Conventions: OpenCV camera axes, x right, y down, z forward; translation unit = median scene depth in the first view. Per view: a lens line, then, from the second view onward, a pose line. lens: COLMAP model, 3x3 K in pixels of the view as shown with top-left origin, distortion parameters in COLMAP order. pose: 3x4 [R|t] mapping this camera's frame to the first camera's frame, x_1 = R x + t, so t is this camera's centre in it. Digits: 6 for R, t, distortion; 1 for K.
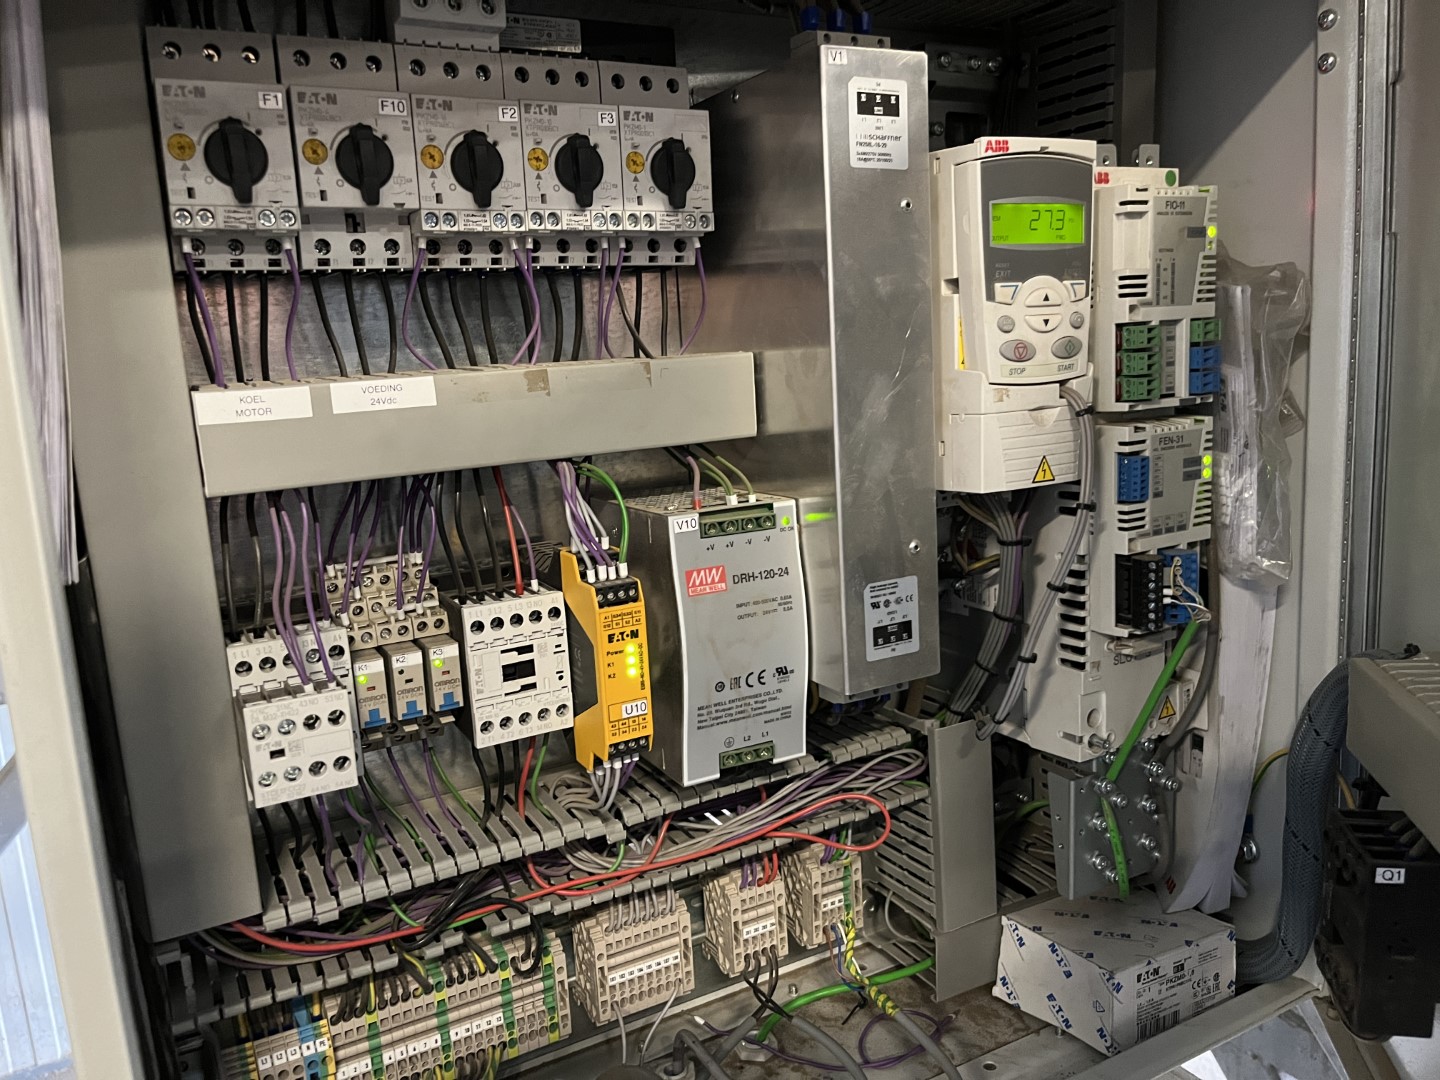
lens RADIAL K [[1086.5, 0, 704.7], [0, 1086.5, 535.5], [0, 0, 1]] dist [0.055149, -0.071160]
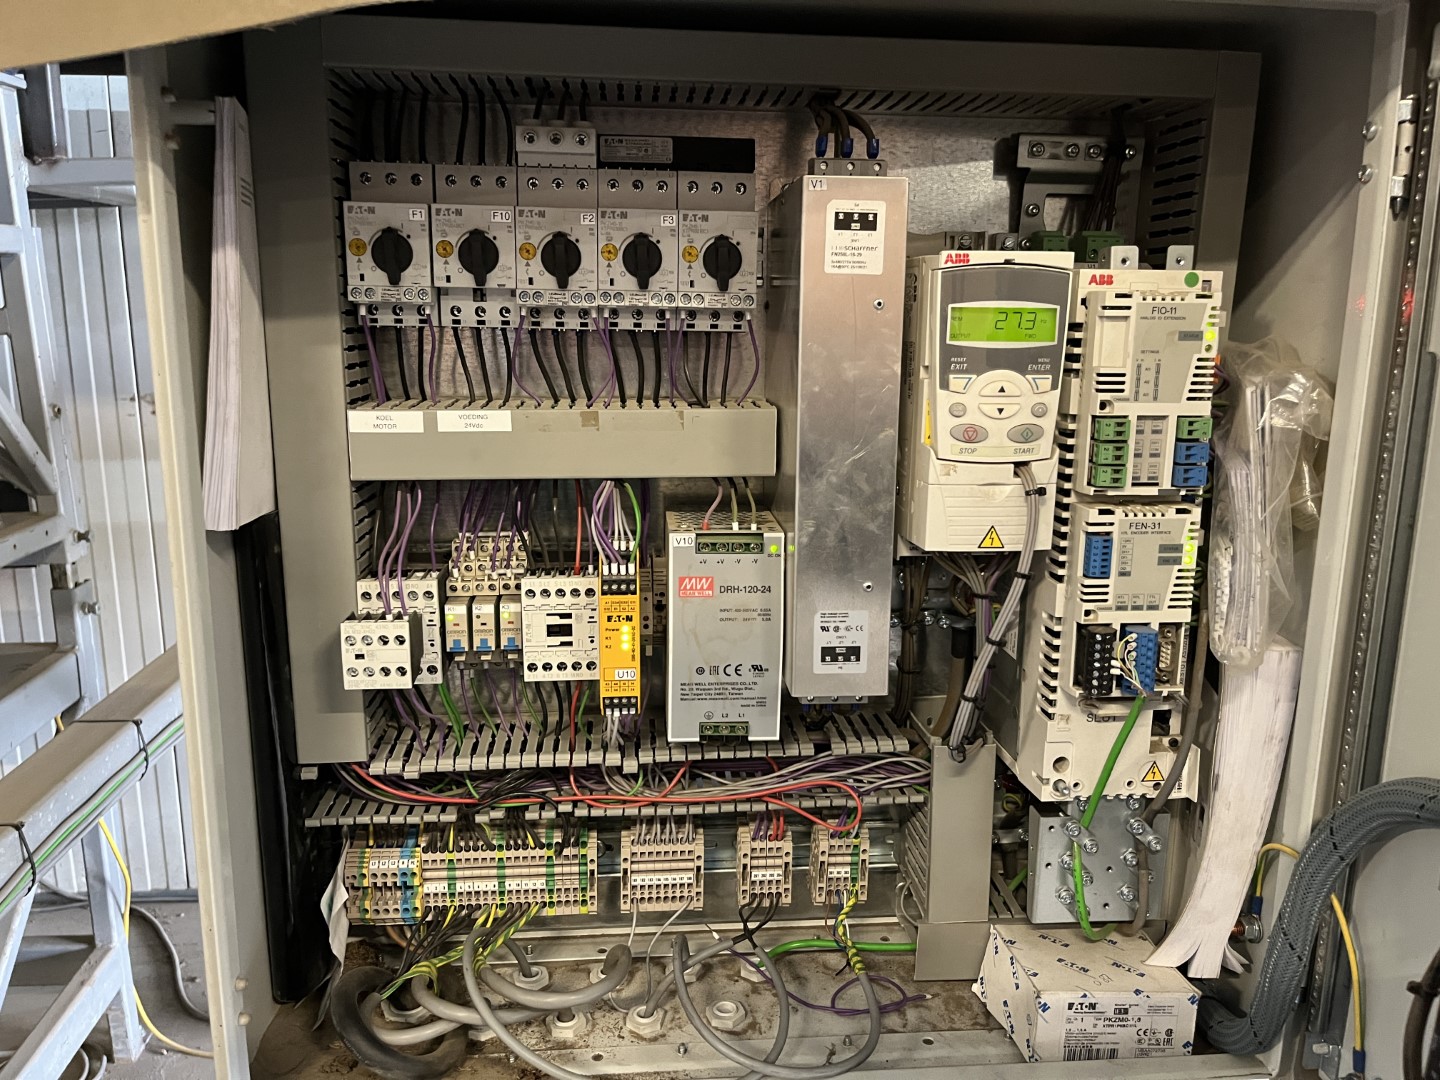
lens RADIAL K [[1086.5, 0, 733.1], [0, 1086.5, 536.9], [0, 0, 1]] dist [0.055149, -0.071160]
pose [[0.917981, 0.142342, -0.370203, 0.493366], [-0.128990, 0.989785, 0.060717, -0.097049], [0.375064, -0.007985, 0.926965, -0.160612]]
